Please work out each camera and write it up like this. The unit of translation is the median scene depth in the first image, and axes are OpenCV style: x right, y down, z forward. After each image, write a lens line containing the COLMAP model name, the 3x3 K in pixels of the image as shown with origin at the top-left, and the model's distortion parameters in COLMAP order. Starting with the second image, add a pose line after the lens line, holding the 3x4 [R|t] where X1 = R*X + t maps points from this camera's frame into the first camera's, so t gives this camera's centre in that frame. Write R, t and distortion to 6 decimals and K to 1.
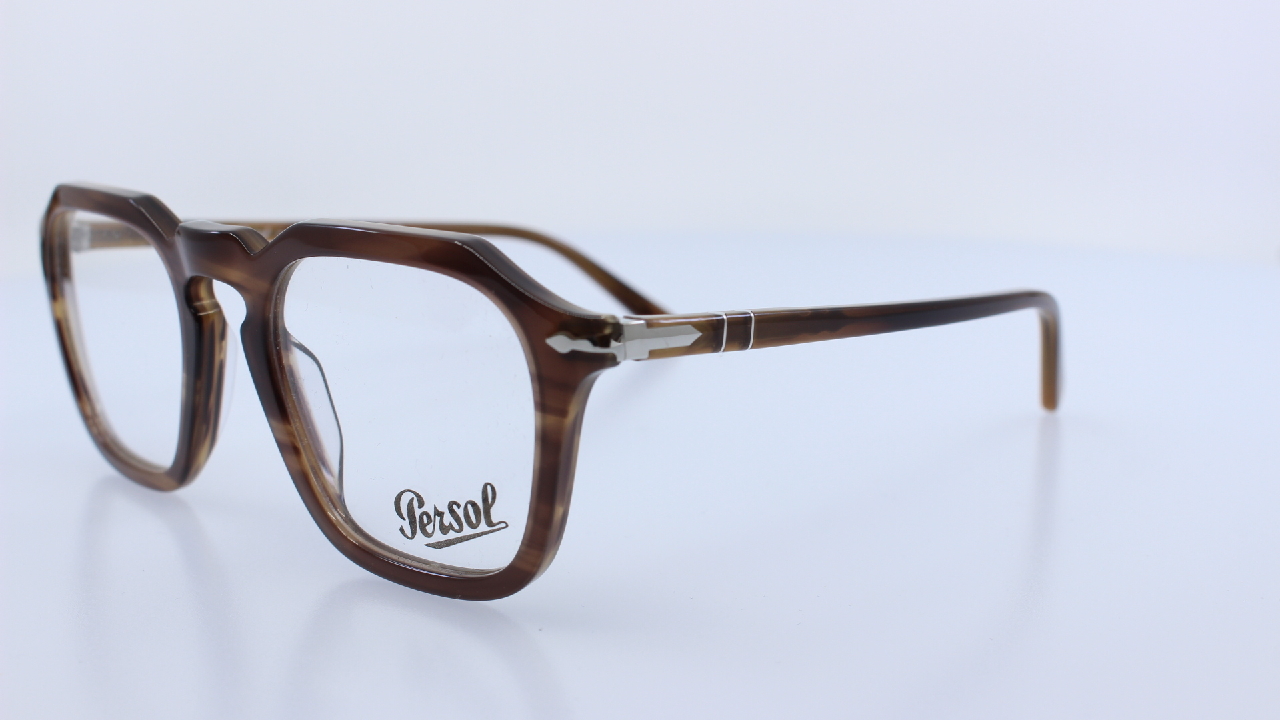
lens RADIAL K [[1651.5, 0, 640.0], [0, 1651.5, 360.0], [0, 0, 1]] dist [-0.104017, -0.049720]
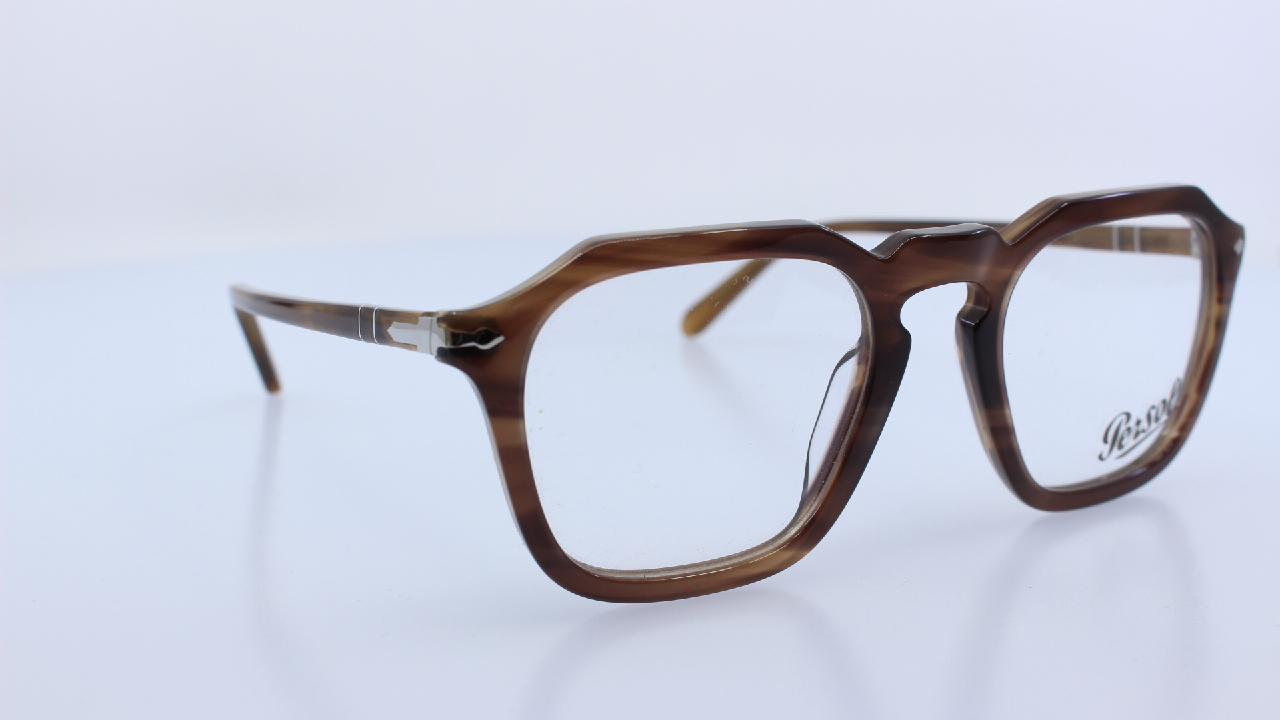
lens RADIAL K [[1651.5, 0, 640.0], [0, 1651.5, 360.0], [0, 0, 1]] dist [-0.104017, -0.049720]
pose [[0.287772, -0.200743, 0.936424, -1.329279], [0.218890, 0.965690, 0.139750, -0.195536], [-0.932349, 0.164757, 0.321839, 0.951505]]
